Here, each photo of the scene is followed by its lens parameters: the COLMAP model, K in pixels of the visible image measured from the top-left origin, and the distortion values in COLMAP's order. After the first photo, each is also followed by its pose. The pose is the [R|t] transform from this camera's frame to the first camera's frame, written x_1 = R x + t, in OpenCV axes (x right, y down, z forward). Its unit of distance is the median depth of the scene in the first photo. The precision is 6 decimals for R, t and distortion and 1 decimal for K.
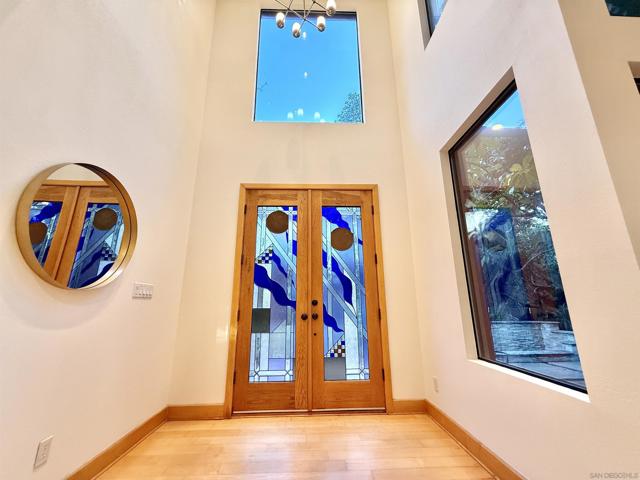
lens RADIAL K [[254.9, 0, 316.6], [0, 254.9, 240.0], [0, 0, 1]] dist [0.001314, -0.001654]
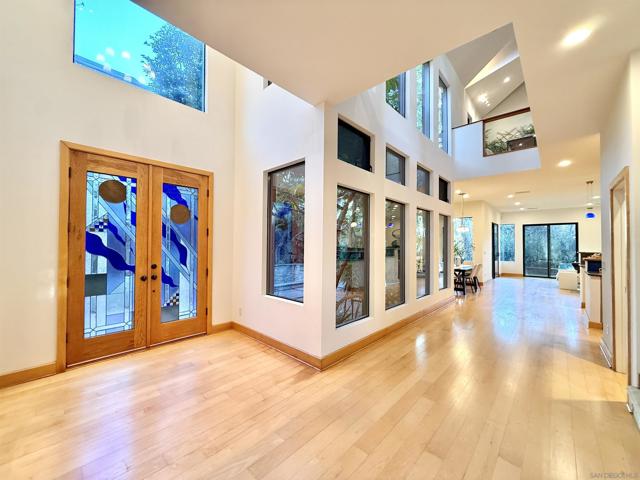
lens RADIAL K [[254.9, 0, 318.2], [0, 254.9, 242.4], [0, 0, 1]] dist [0.001314, -0.001654]
pose [[0.709588, 0.018249, 0.704380, -0.306190], [-0.181644, 0.970614, 0.157841, -0.196323], [-0.680801, -0.239948, 0.692051, -0.339959]]
